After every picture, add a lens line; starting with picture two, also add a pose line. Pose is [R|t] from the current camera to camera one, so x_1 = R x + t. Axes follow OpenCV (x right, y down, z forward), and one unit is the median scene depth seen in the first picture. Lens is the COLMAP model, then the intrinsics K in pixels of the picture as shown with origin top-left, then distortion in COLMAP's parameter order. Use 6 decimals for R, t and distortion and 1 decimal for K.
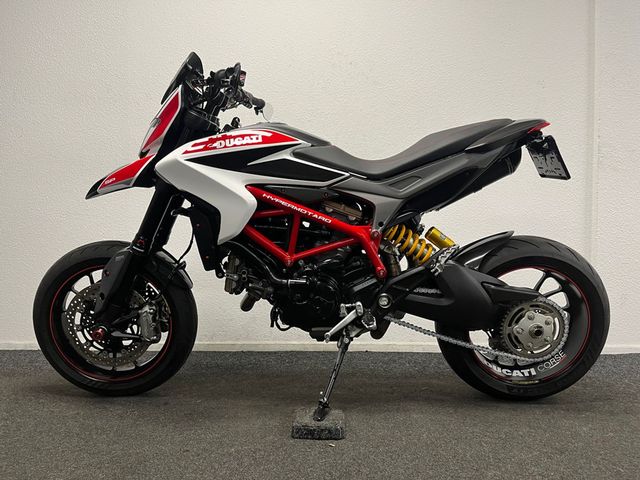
lens RADIAL K [[491.6, 0, 321.2], [0, 491.6, 240.4], [0, 0, 1]] dist [0.047390, -0.049424]
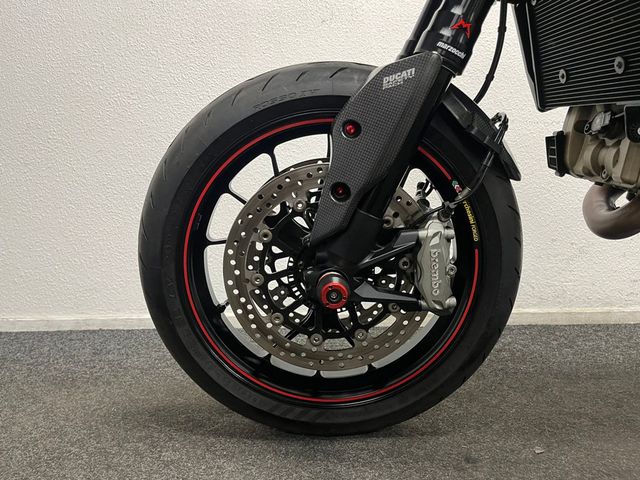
lens RADIAL K [[491.6, 0, 319.0], [0, 491.6, 233.4], [0, 0, 1]] dist [0.047390, -0.049424]
pose [[0.999814, -0.018770, 0.004424, -0.449863], [0.018546, 0.998769, 0.046003, 0.124212], [-0.005282, -0.045912, 0.998932, 0.613936]]
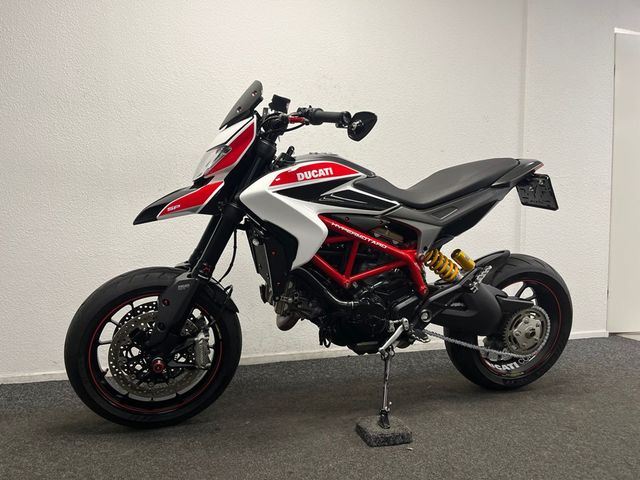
lens RADIAL K [[491.6, 0, 317.8], [0, 491.6, 241.2], [0, 0, 1]] dist [0.047390, -0.049424]
pose [[0.952734, -0.010553, 0.303621, -0.432003], [0.004819, 0.999796, 0.019628, -0.069282], [-0.303767, -0.017237, 0.952591, -0.004750]]
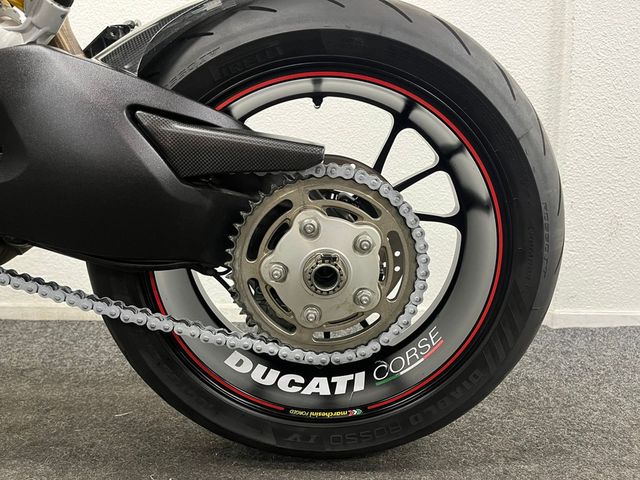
lens RADIAL K [[491.6, 0, 319.7], [0, 491.6, 235.1], [0, 0, 1]] dist [0.047390, -0.049424]
pose [[0.999973, 0.004841, -0.005556, 0.427529], [-0.004453, 0.997686, 0.067849, 0.136178], [0.005871, -0.067823, 0.997680, 0.676320]]
